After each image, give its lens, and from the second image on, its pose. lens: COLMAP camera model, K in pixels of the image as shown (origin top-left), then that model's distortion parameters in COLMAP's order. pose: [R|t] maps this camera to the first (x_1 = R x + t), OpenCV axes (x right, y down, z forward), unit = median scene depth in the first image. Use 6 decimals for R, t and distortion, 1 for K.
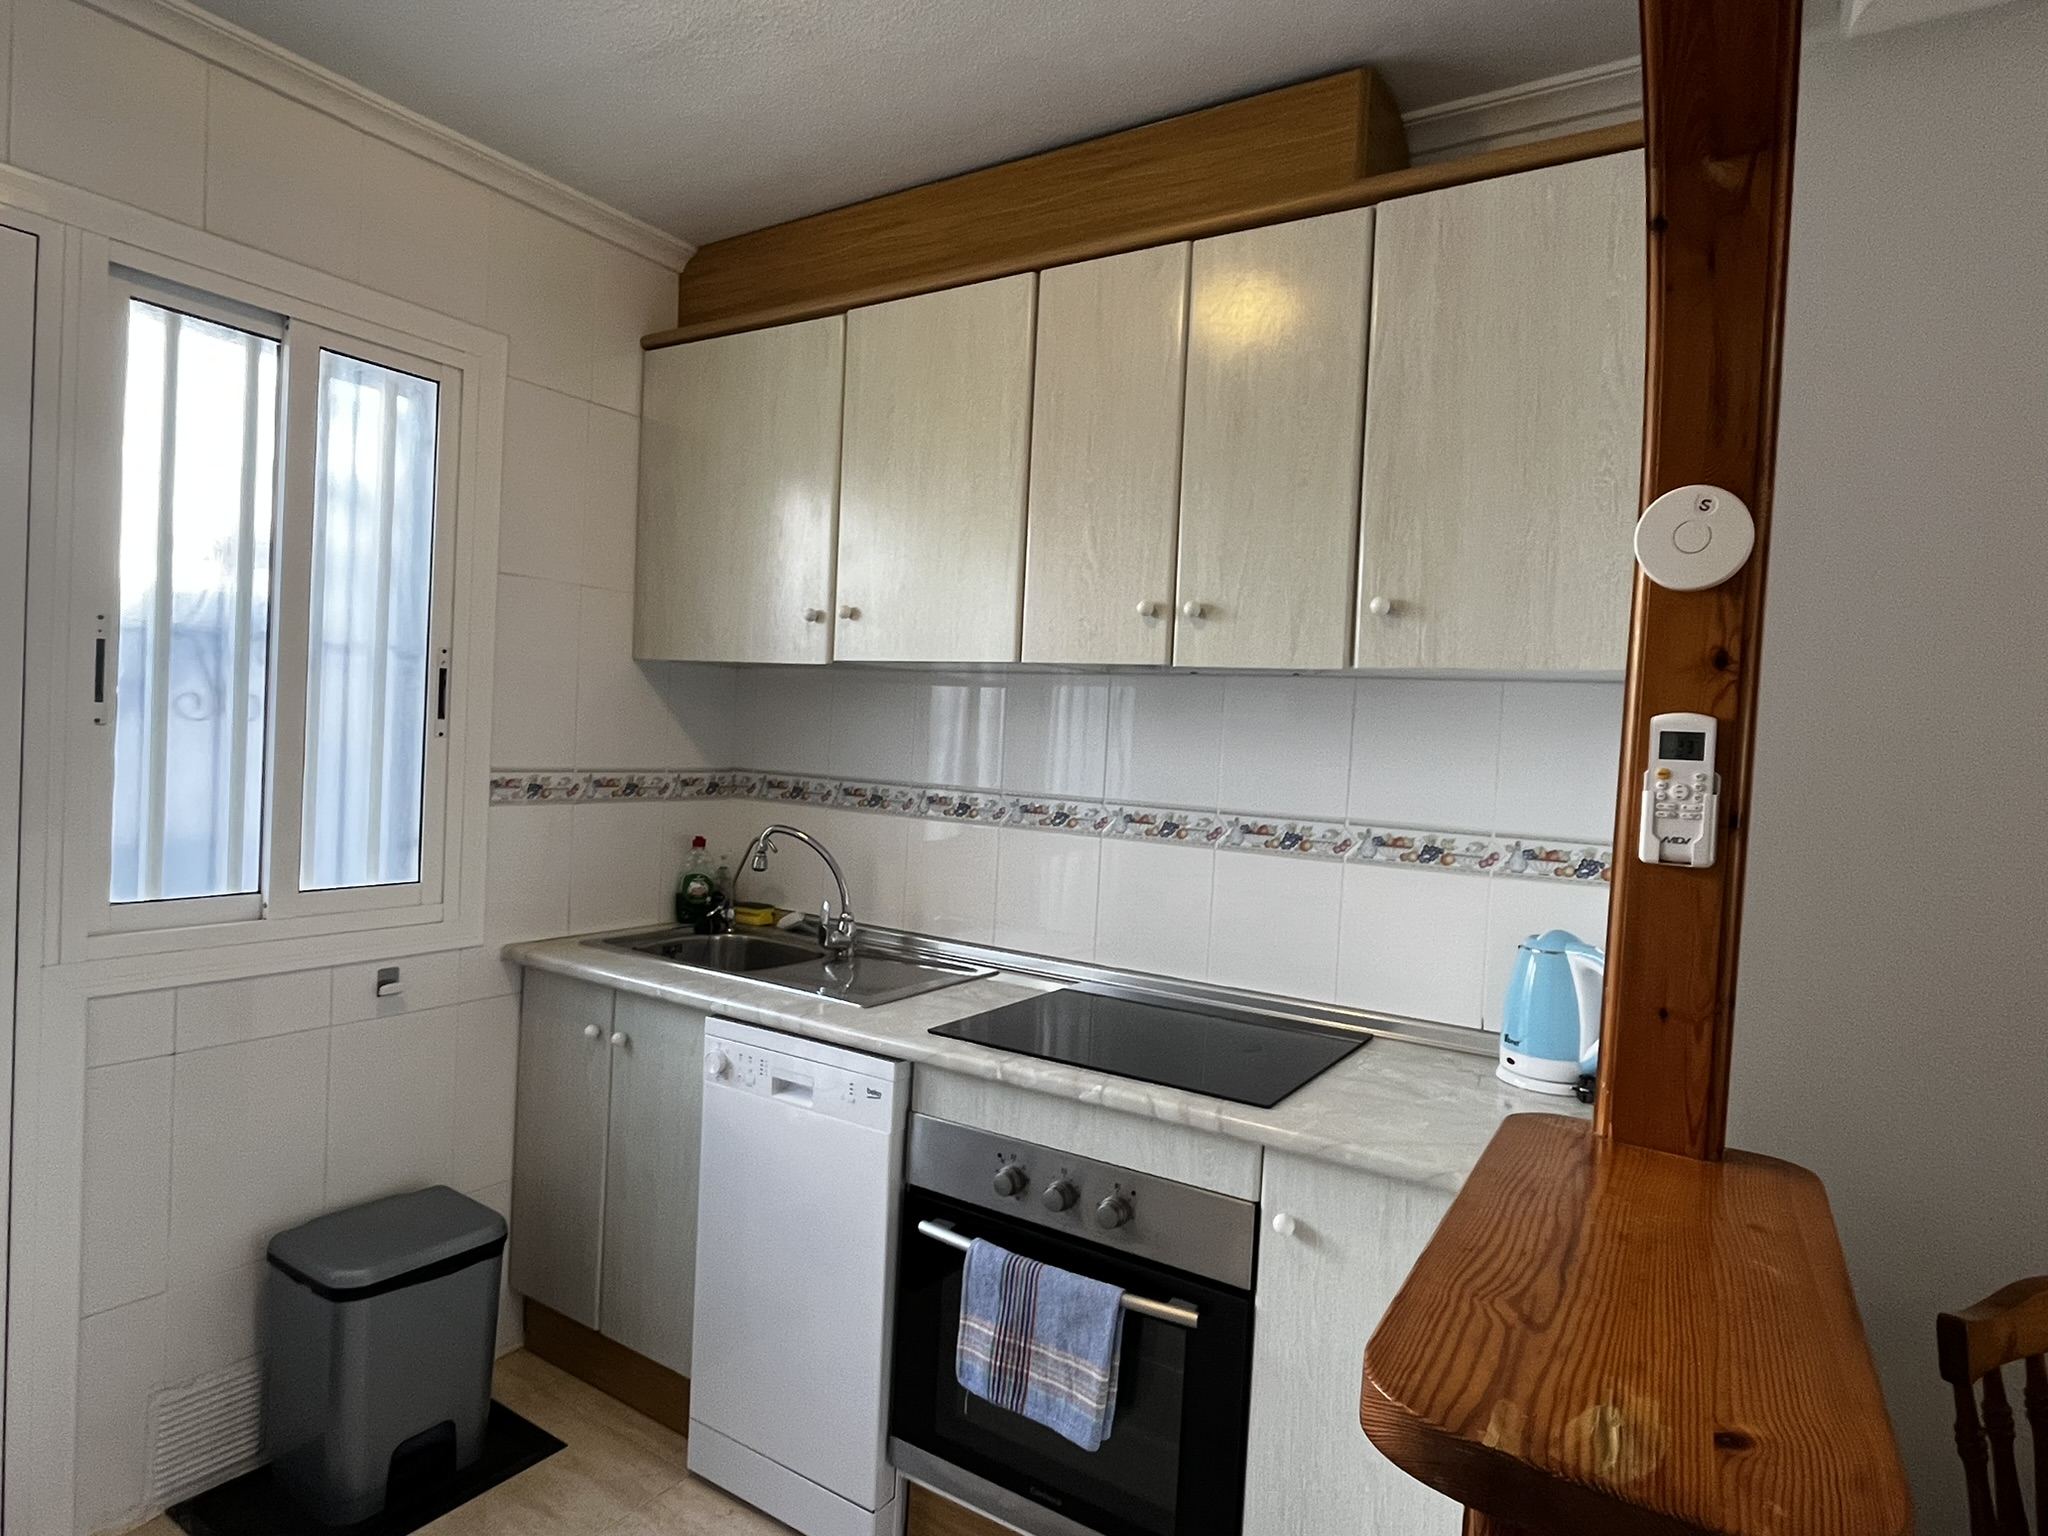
lens RADIAL K [[1150.8, 0, 1023.4], [0, 1150.8, 764.4], [0, 0, 1]] dist [-0.005940, -0.001048]
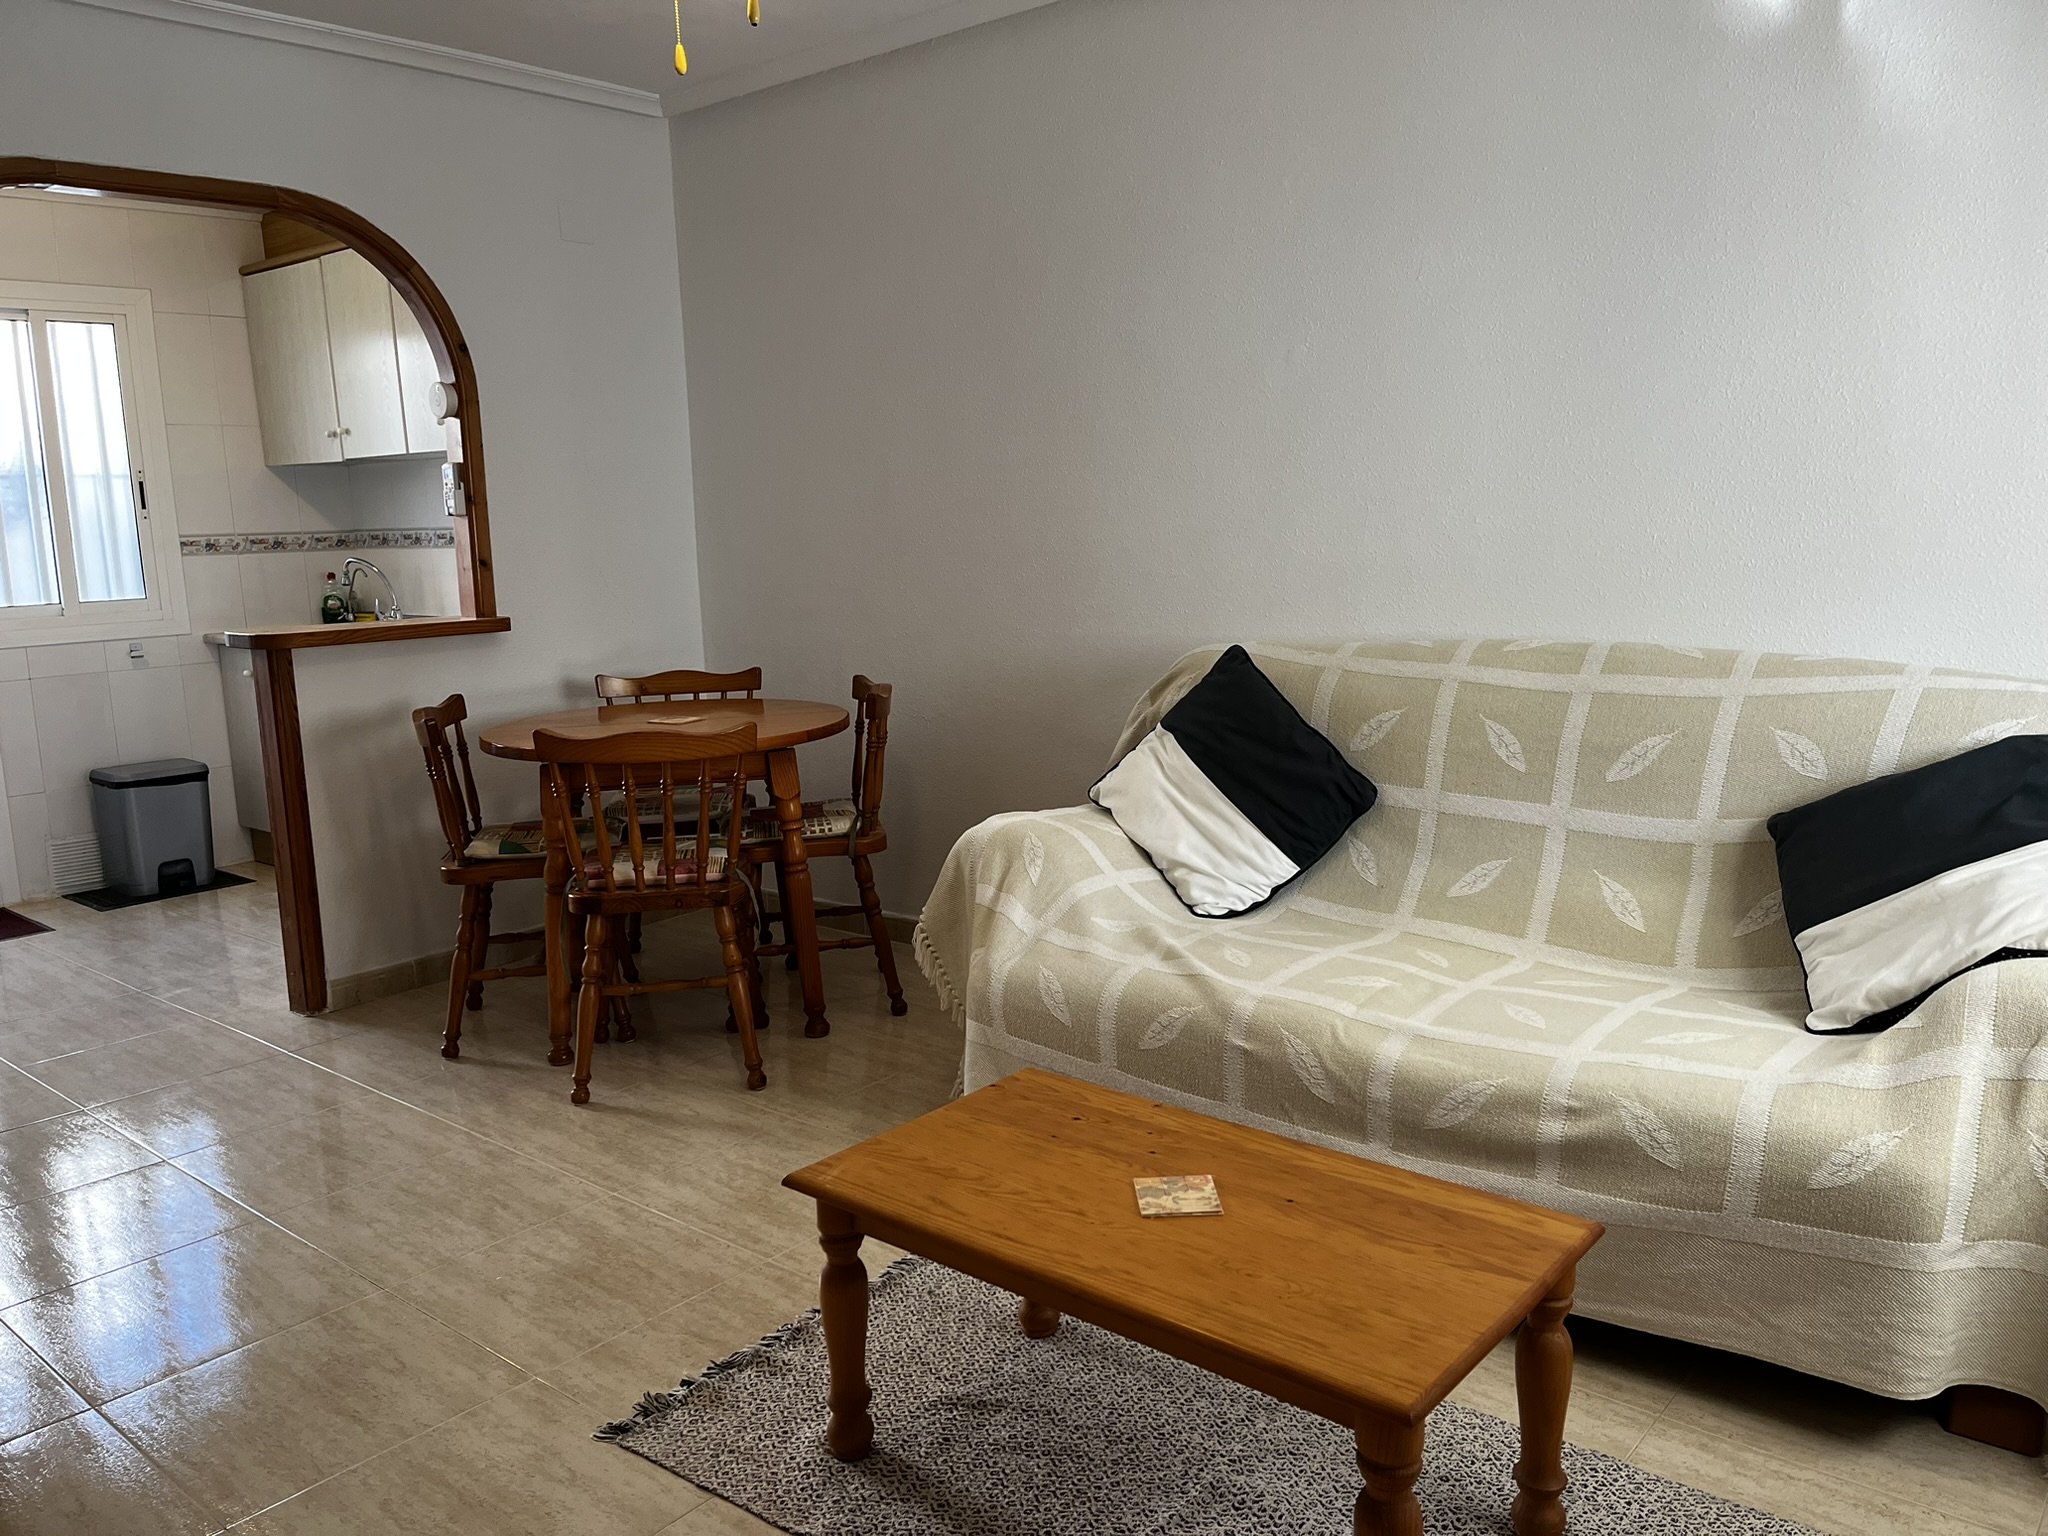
lens RADIAL K [[1541.9, 0, 1025.3], [0, 1541.9, 774.6], [0, 0, 1]] dist [-0.000756, -0.004618]
pose [[0.988327, -0.056932, -0.141307, 1.086511], [0.076720, 0.987345, 0.138794, 0.130253], [0.131617, -0.148015, 0.980188, -1.164095]]
